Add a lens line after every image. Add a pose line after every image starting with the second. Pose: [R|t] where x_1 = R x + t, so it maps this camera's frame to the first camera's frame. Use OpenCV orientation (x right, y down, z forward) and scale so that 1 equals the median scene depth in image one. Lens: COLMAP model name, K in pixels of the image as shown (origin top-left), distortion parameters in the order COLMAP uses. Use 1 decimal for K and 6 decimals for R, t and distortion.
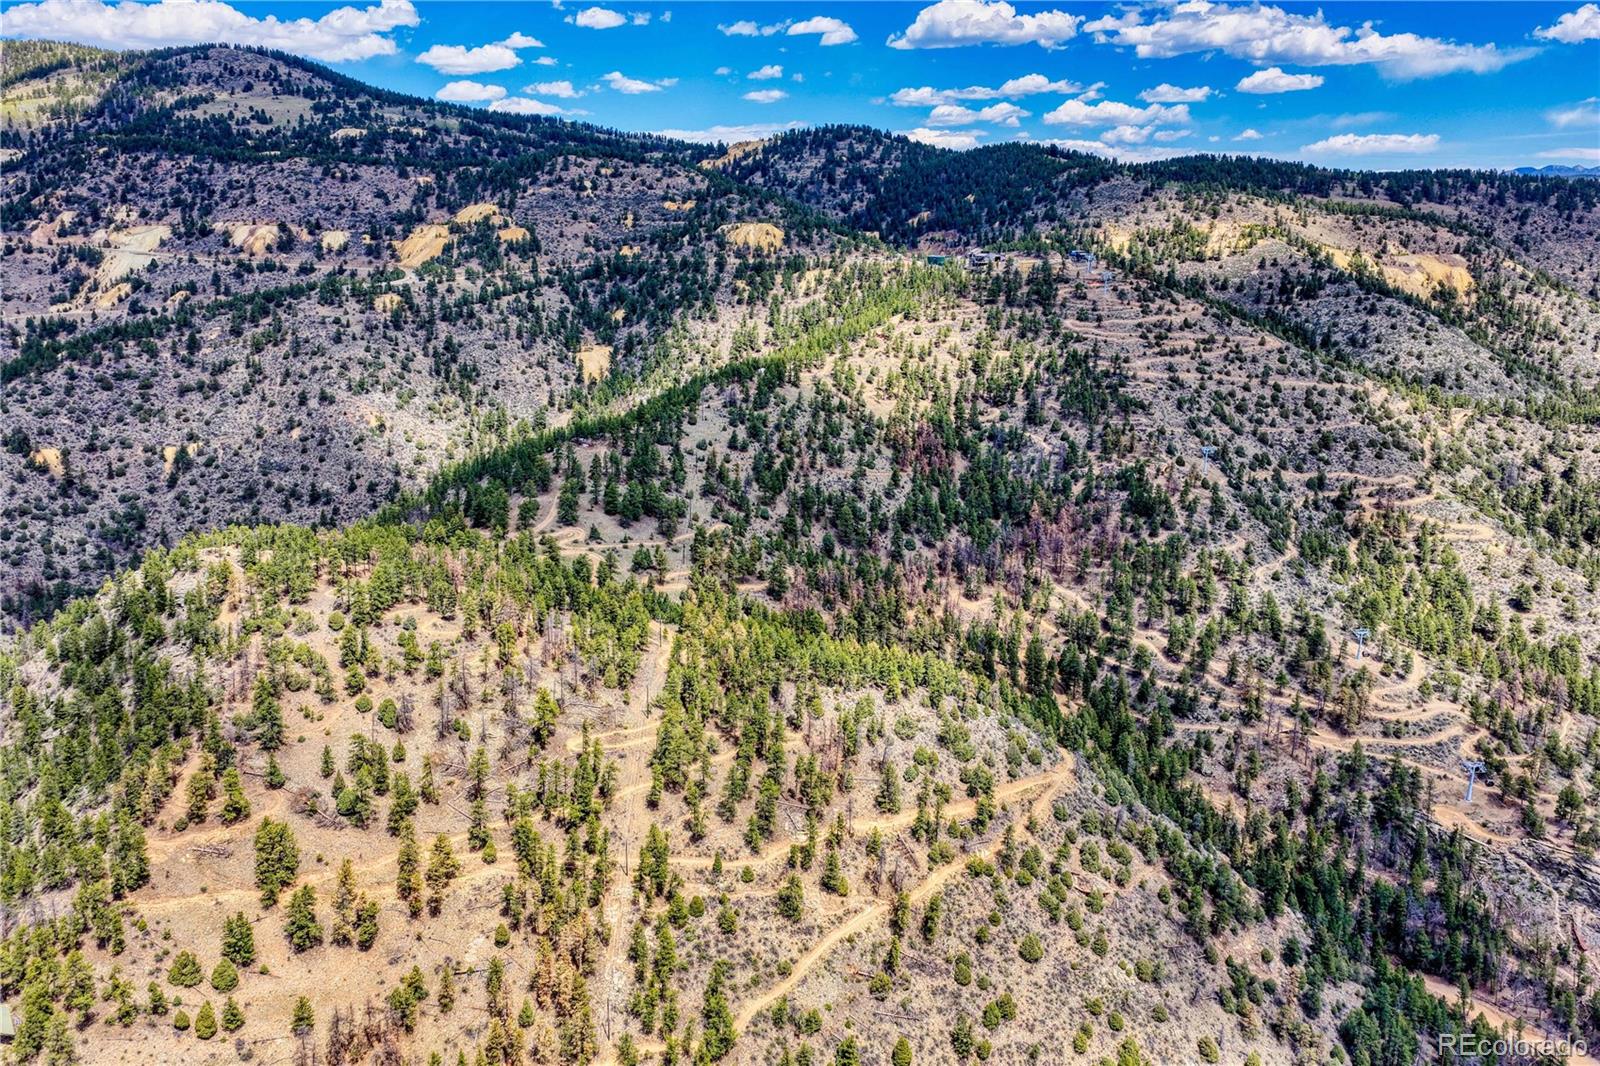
lens RADIAL K [[1327.4, 0, 804.6], [0, 1327.4, 534.8], [0, 0, 1]] dist [-0.013794, 0.041713]
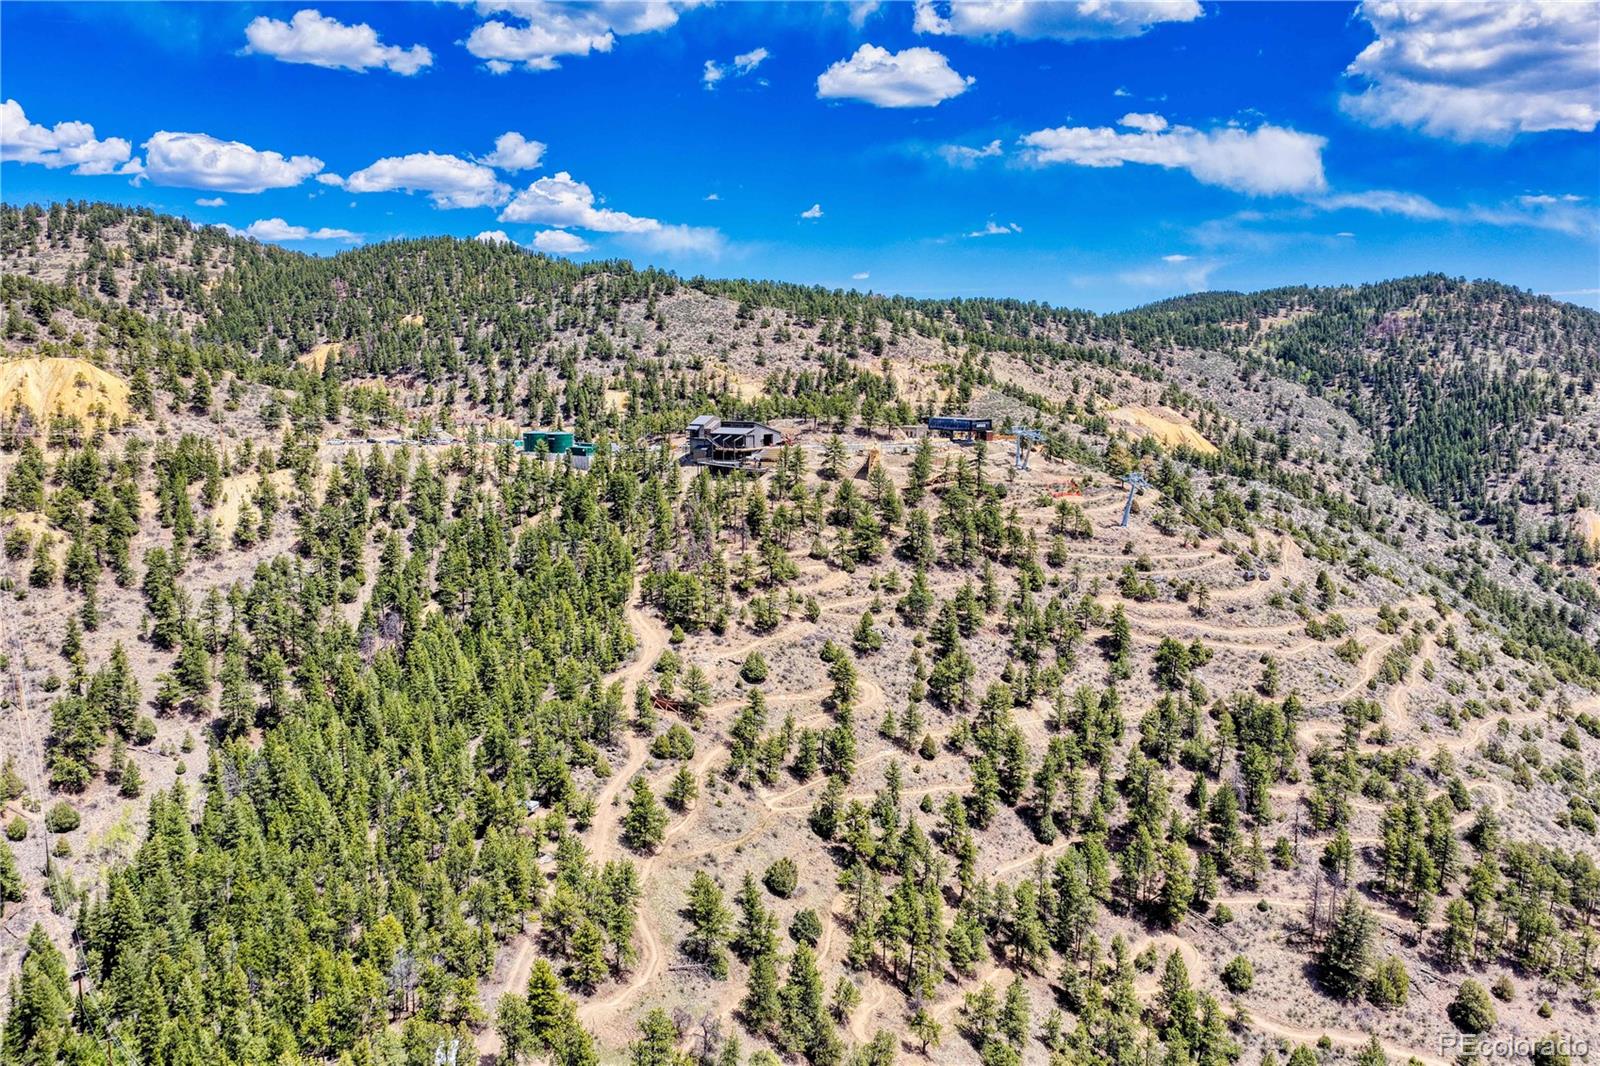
lens RADIAL K [[1327.4, 0, 804.6], [0, 1327.4, 534.8], [0, 0, 1]] dist [-0.013794, 0.041713]
pose [[0.837797, -0.067422, 0.541803, -0.068348], [0.125726, 0.989501, -0.071278, -0.137471], [-0.531309, 0.127835, 0.837478, 0.605058]]
